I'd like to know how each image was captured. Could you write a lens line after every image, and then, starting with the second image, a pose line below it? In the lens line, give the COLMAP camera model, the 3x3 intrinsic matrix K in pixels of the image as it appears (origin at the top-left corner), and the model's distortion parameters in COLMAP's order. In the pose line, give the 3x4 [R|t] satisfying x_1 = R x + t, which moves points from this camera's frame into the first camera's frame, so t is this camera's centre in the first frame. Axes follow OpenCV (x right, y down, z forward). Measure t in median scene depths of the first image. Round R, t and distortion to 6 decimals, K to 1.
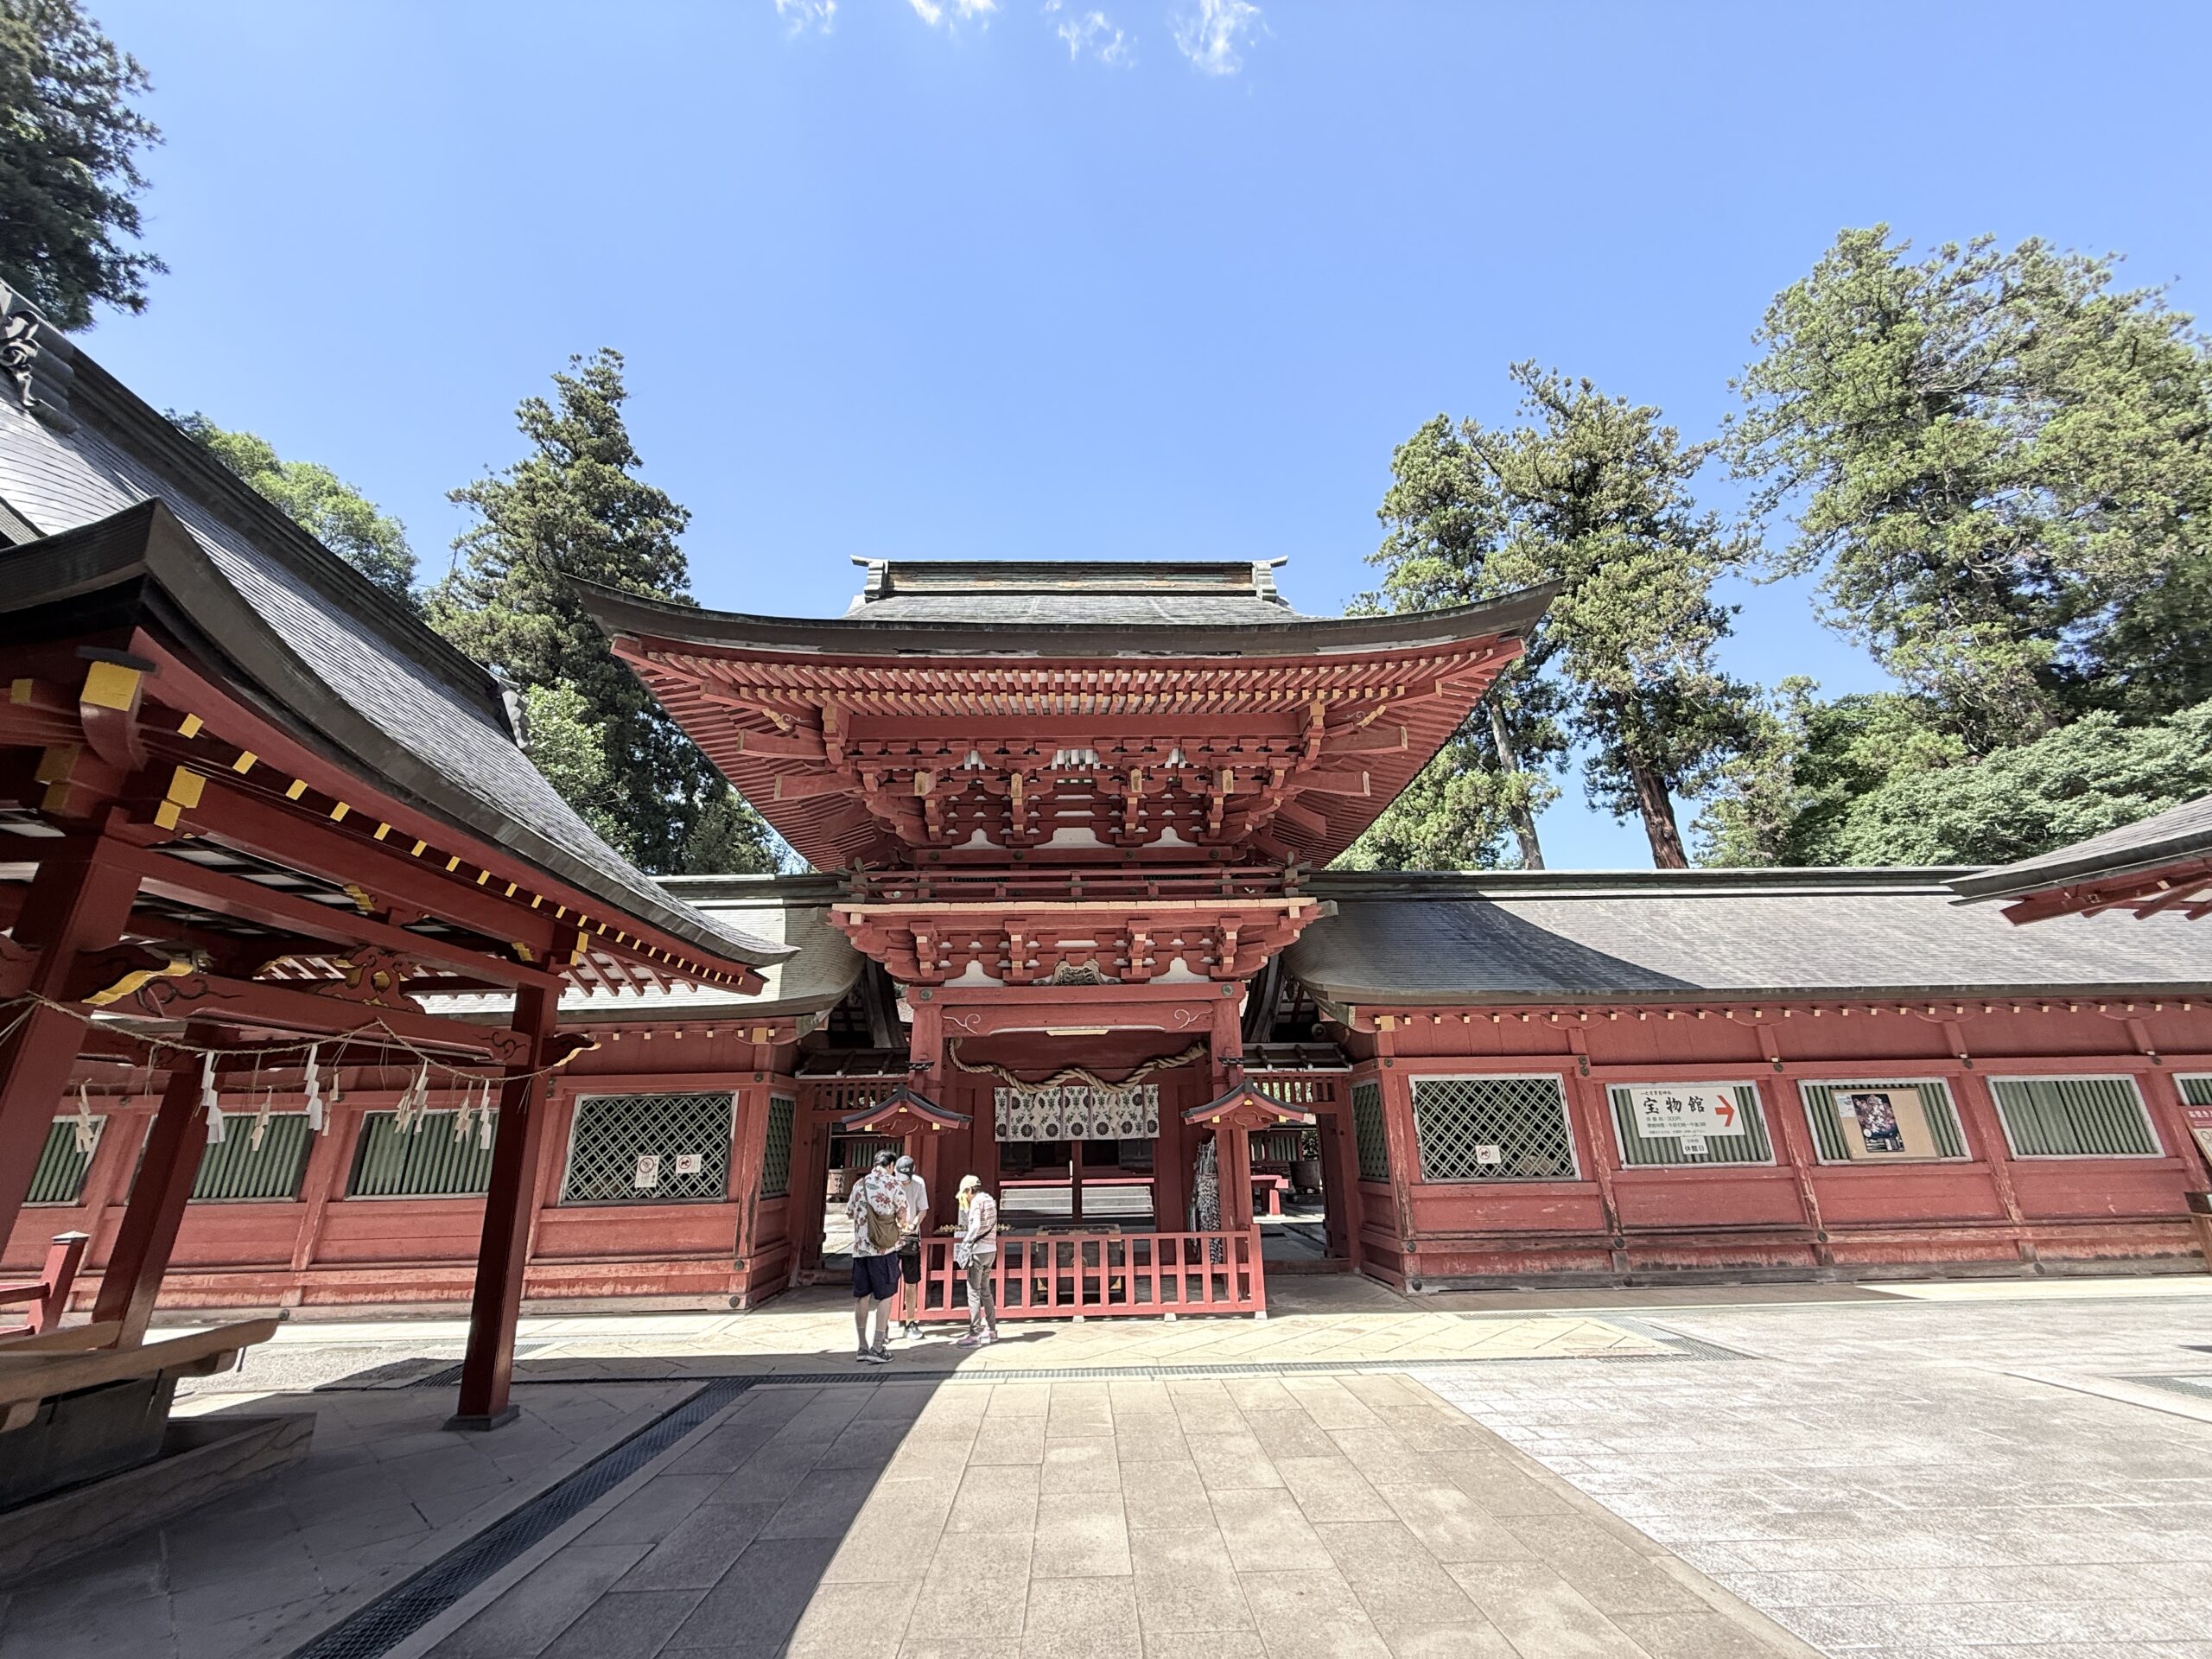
lens RADIAL K [[900.8, 0, 1106.2], [0, 900.8, 817.8], [0, 0, 1]] dist [-0.004253, 0.000668]
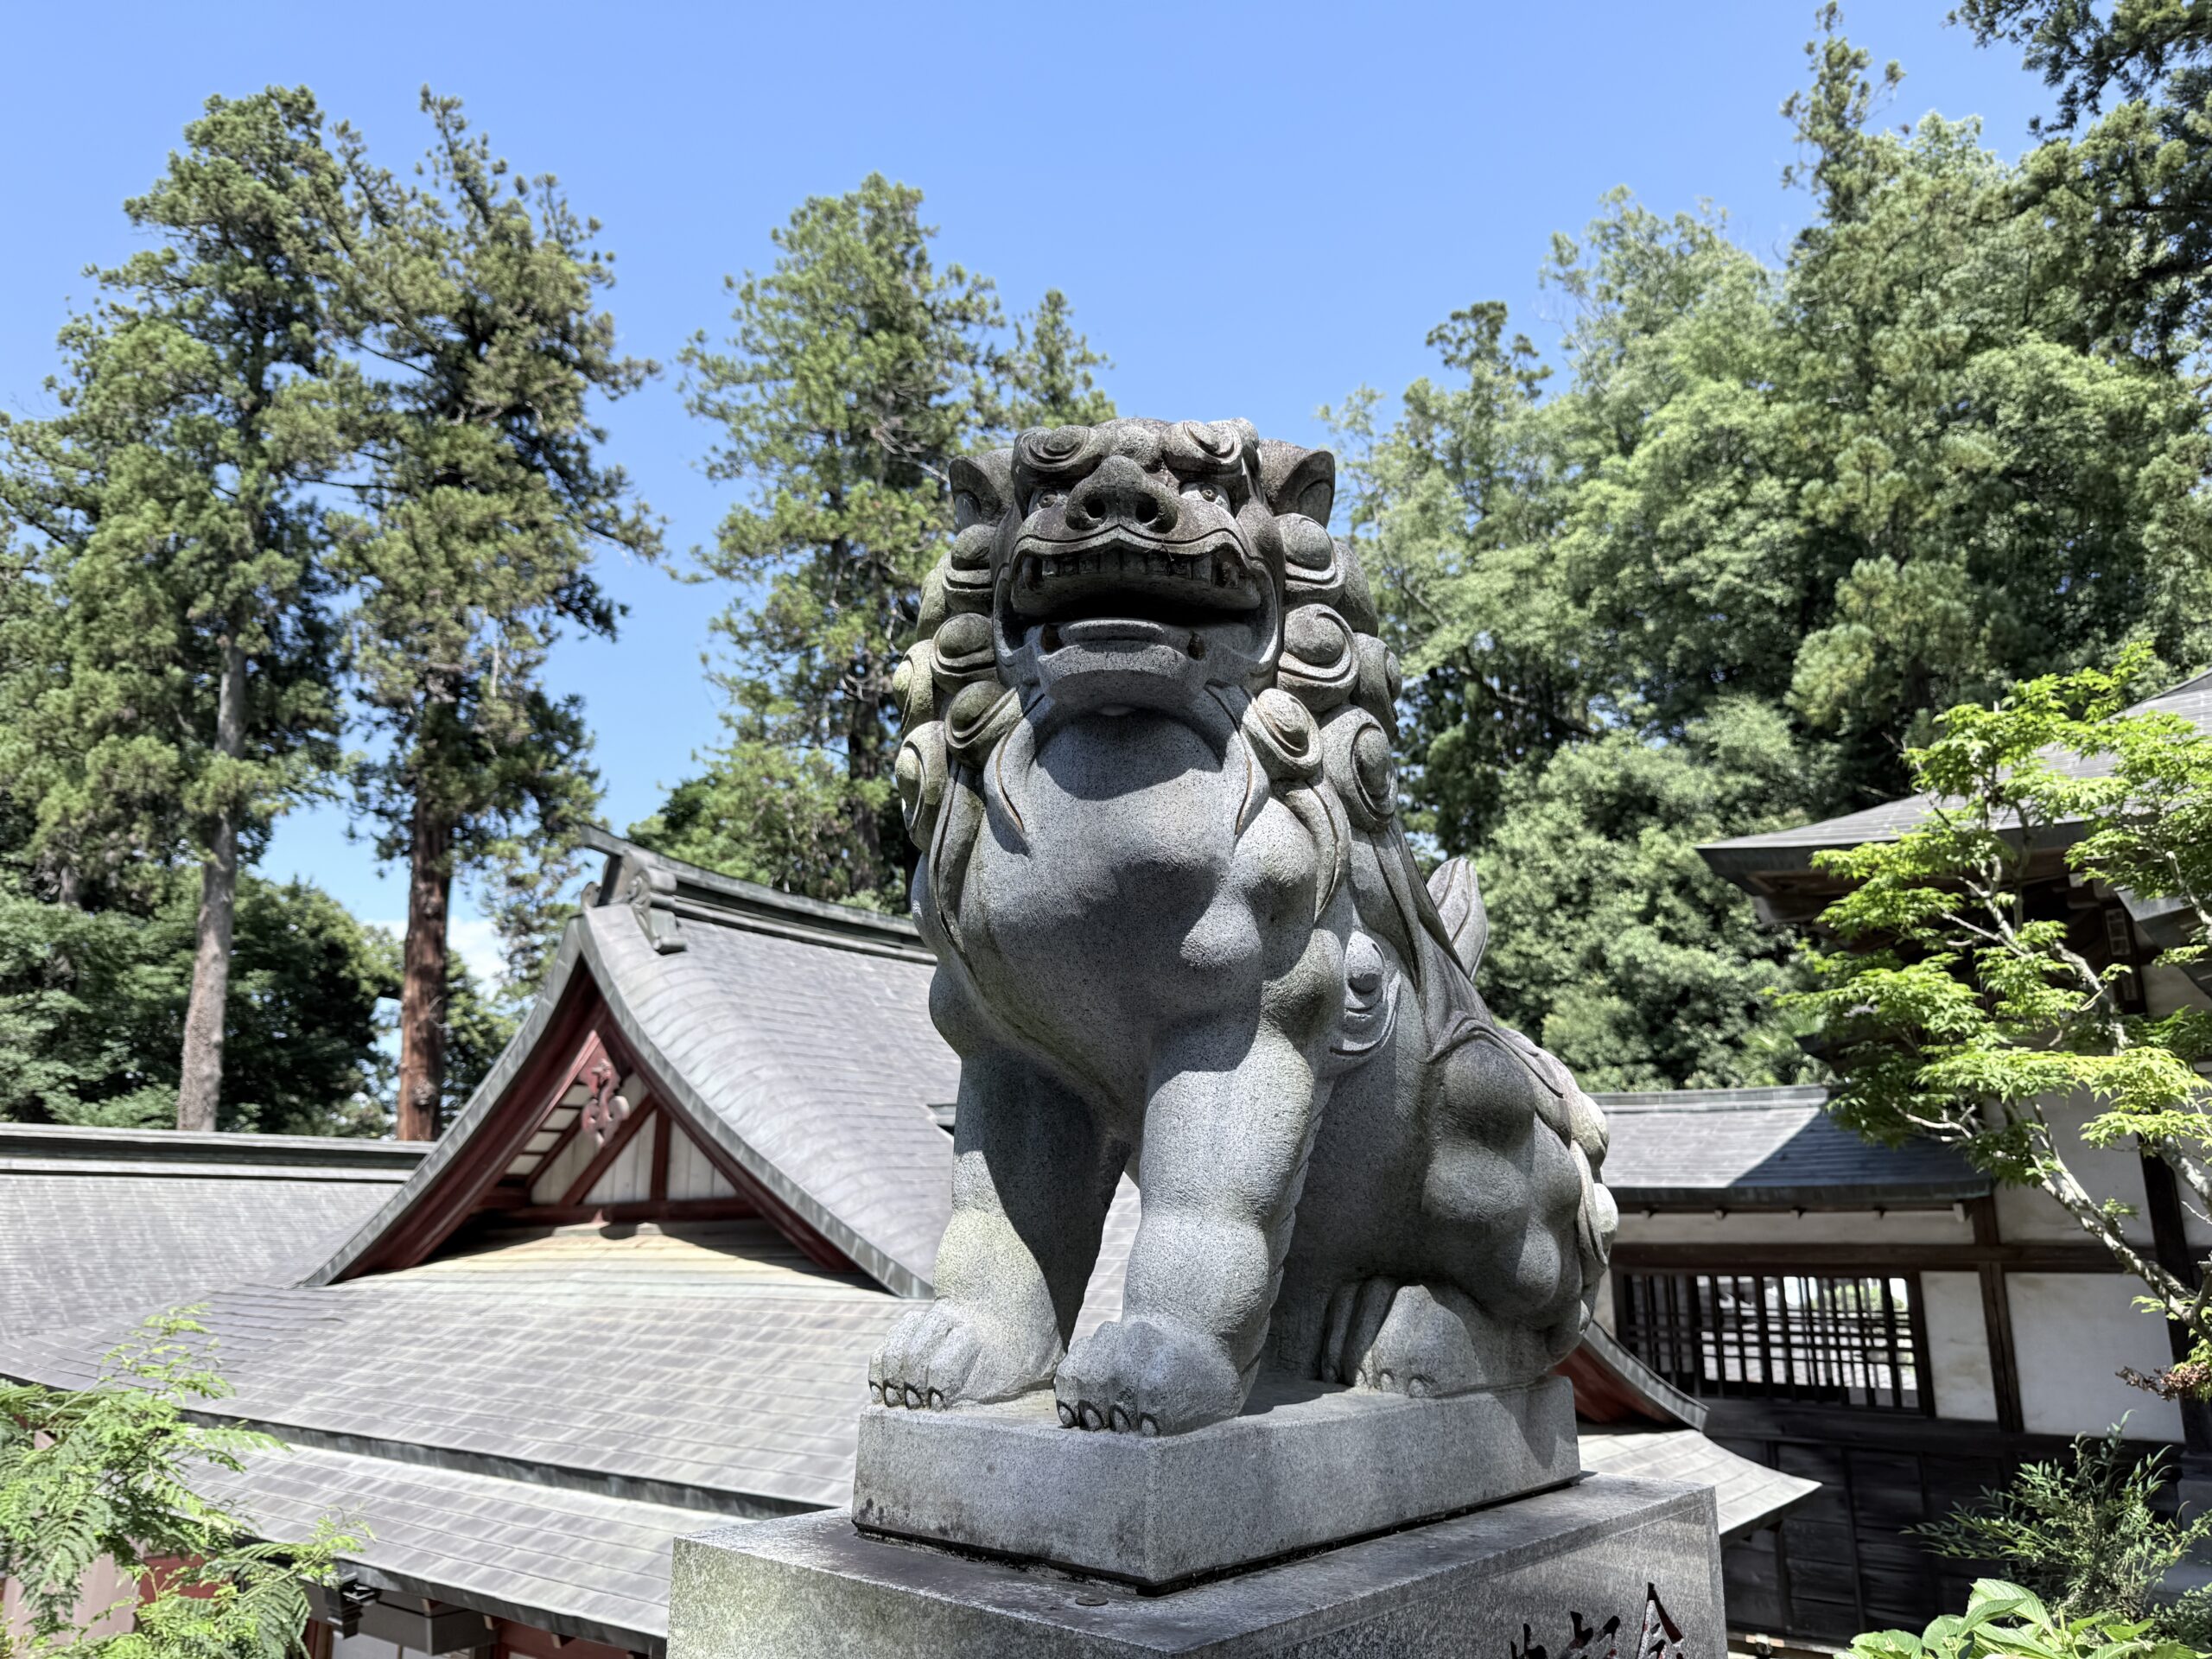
lens RADIAL K [[1611.1, 0, 1106.1], [0, 1611.1, 829.6], [0, 0, 1]] dist [0.063673, -0.054221]
pose [[0.675273, 0.205719, 0.708298, 0.310941], [-0.271793, 0.962141, -0.020326, -0.451544], [-0.685664, -0.178785, 0.705621, -0.521107]]
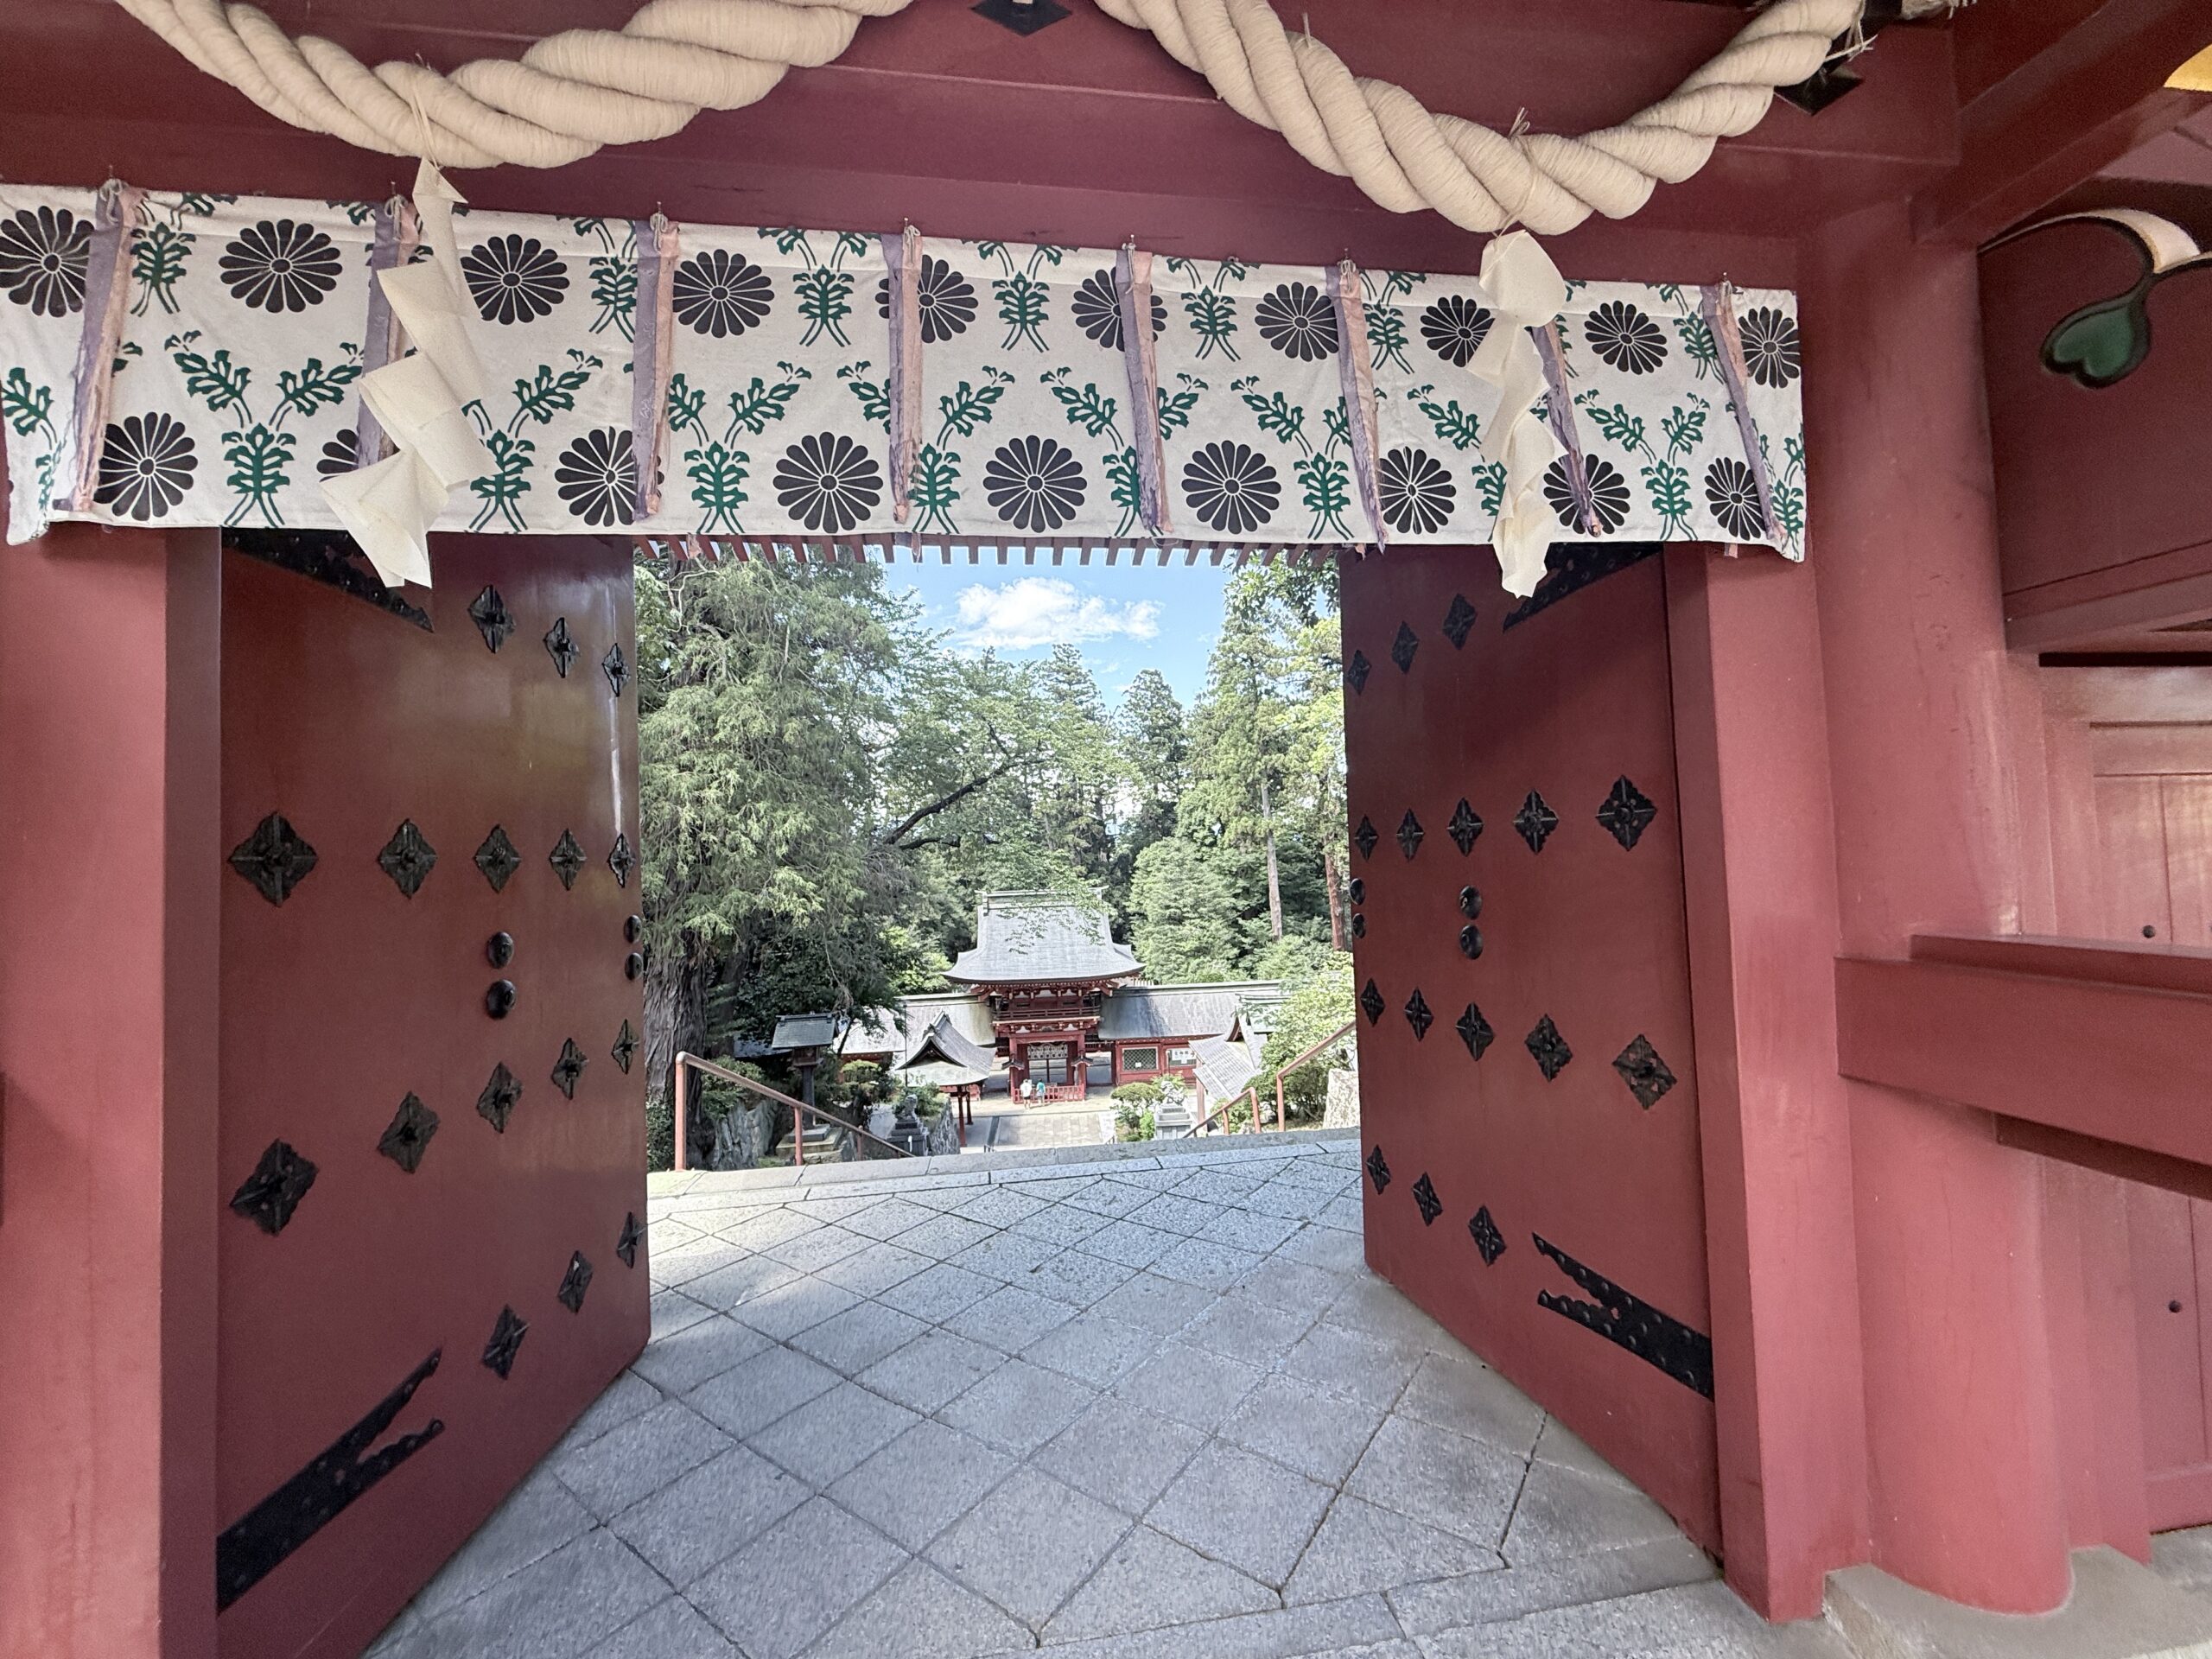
lens RADIAL K [[900.8, 0, 1113.0], [0, 900.8, 815.5], [0, 0, 1]] dist [-0.004253, 0.000668]
pose [[0.999045, -0.012170, 0.041965, 0.119292], [-0.000835, 0.954933, 0.296821, -2.142259], [-0.043686, -0.296572, 0.954011, -2.913824]]
